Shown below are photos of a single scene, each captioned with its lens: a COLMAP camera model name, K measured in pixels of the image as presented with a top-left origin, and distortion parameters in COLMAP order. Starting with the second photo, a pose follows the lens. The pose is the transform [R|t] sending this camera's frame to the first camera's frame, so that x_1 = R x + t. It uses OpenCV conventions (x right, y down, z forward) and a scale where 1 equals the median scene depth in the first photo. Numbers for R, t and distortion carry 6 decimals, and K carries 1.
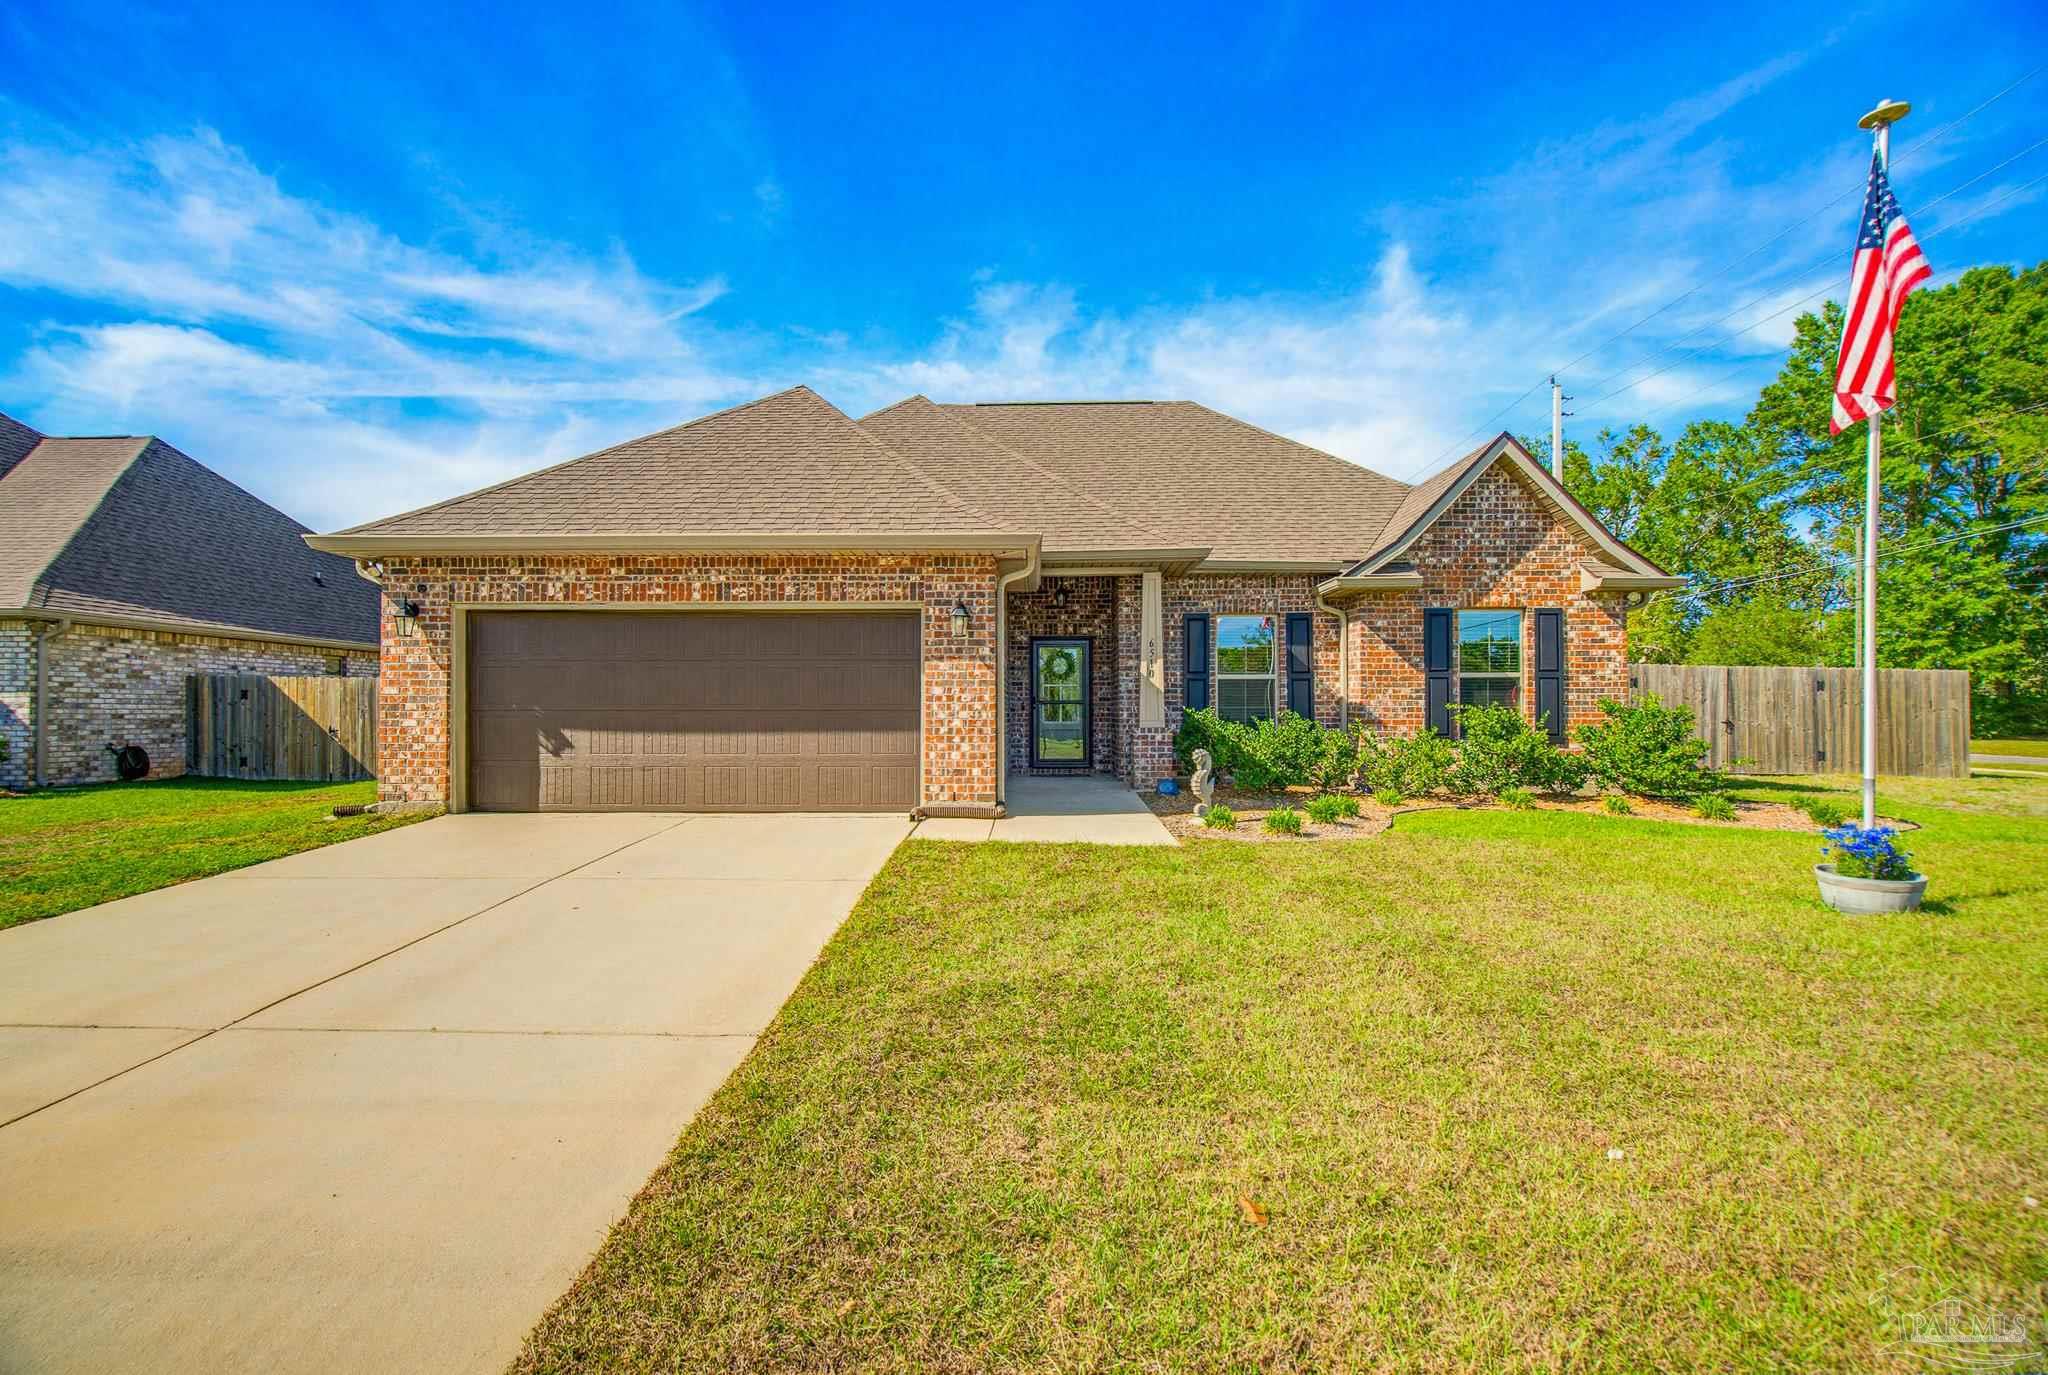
lens RADIAL K [[941.2, 0, 955.3], [0, 941.2, 714.9], [0, 0, 1]] dist [0.003337, -0.000938]
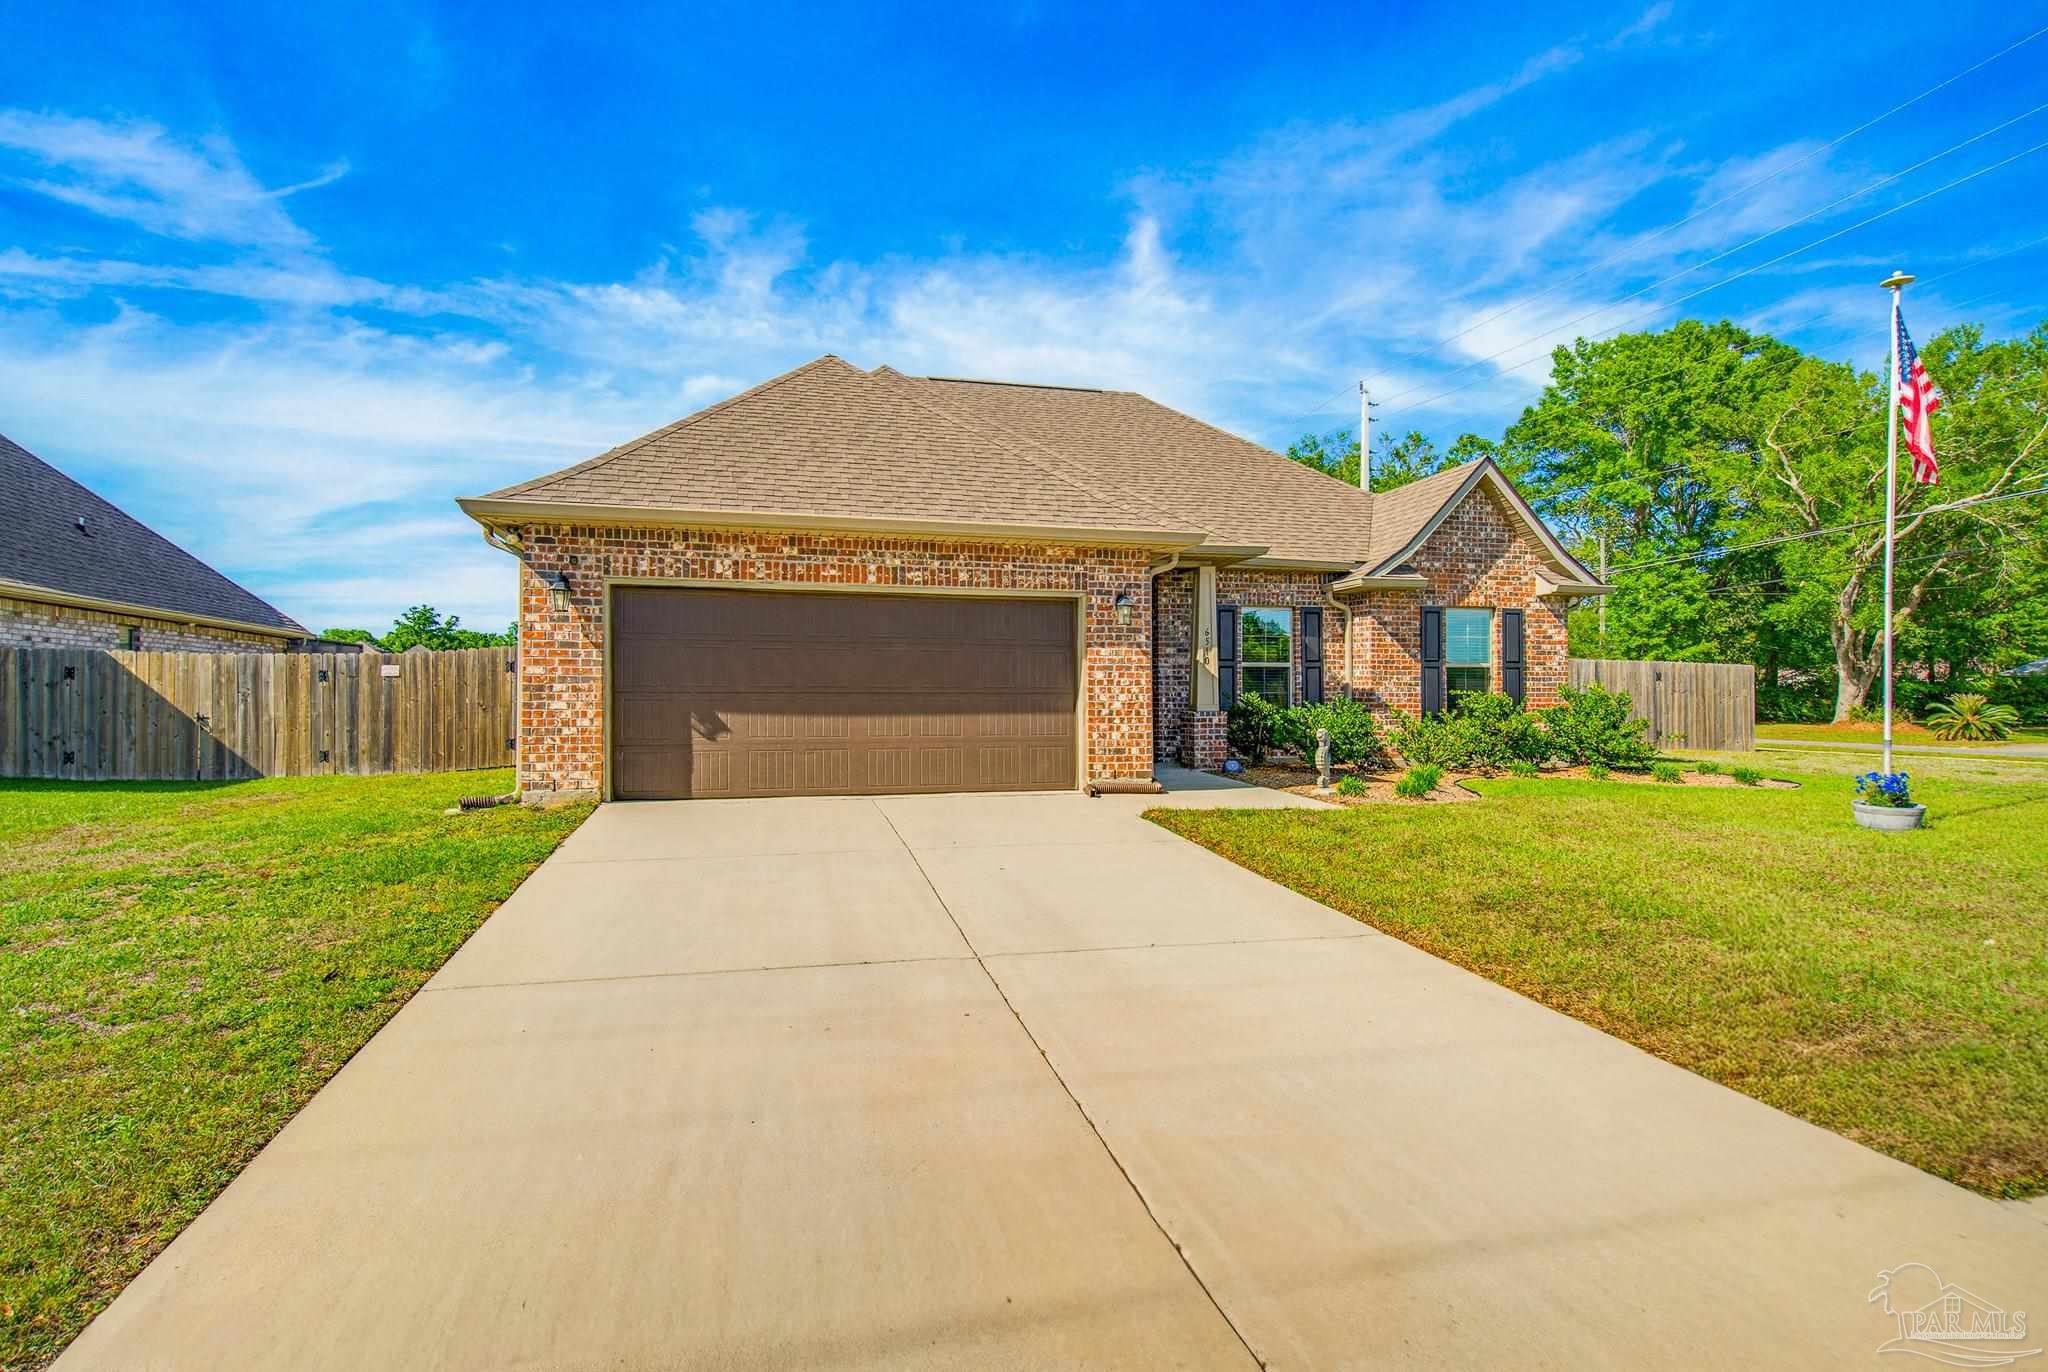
lens RADIAL K [[1062.7, 0, 947.5], [0, 1062.7, 722.6], [0, 0, 1]] dist [0.007591, -0.004891]
pose [[0.963133, -0.004032, 0.268996, -0.304867], [-0.000524, 0.999858, 0.016863, 0.004740], [-0.269026, -0.016382, 0.962994, -0.068030]]
